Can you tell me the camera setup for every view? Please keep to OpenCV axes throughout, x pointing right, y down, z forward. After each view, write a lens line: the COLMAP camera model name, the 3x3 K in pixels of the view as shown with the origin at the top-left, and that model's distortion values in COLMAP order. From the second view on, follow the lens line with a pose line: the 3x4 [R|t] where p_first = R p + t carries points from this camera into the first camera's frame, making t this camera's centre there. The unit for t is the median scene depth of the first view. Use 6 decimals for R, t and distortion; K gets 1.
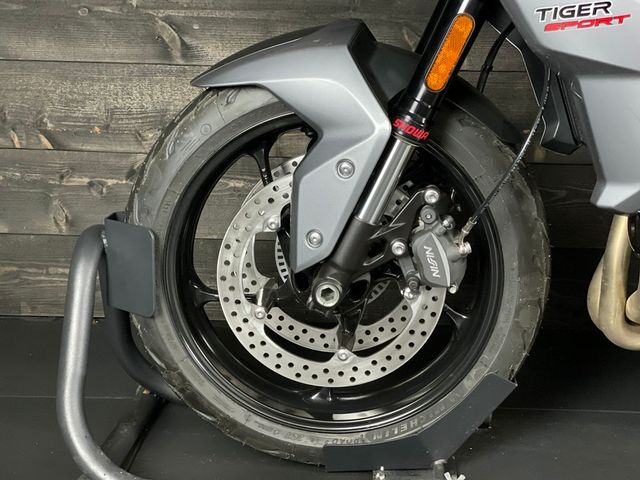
lens RADIAL K [[1001.0, 0, 320.0], [0, 1001.0, 240.0], [0, 0, 1]] dist [0.179695, 0.019941]
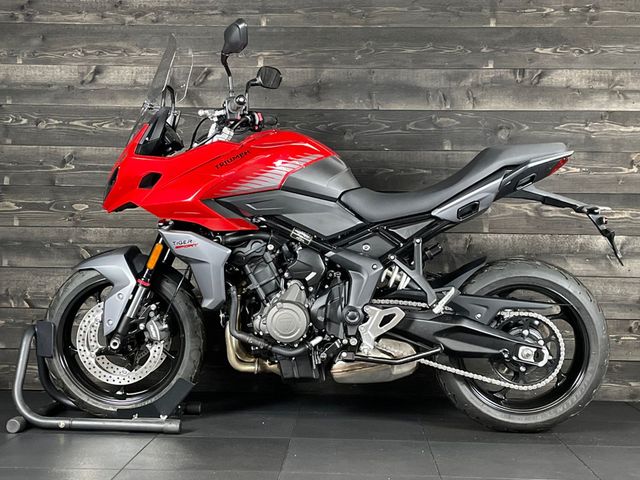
lens RADIAL K [[869.0, 0, 320.0], [0, 869.0, 240.0], [0, 0, 1]] dist [0.076226, -0.043322]
pose [[0.999907, -0.001448, 0.013529, 0.507921], [0.004530, 0.973023, -0.230663, 0.313759], [-0.012830, 0.230703, 0.972940, -1.308550]]
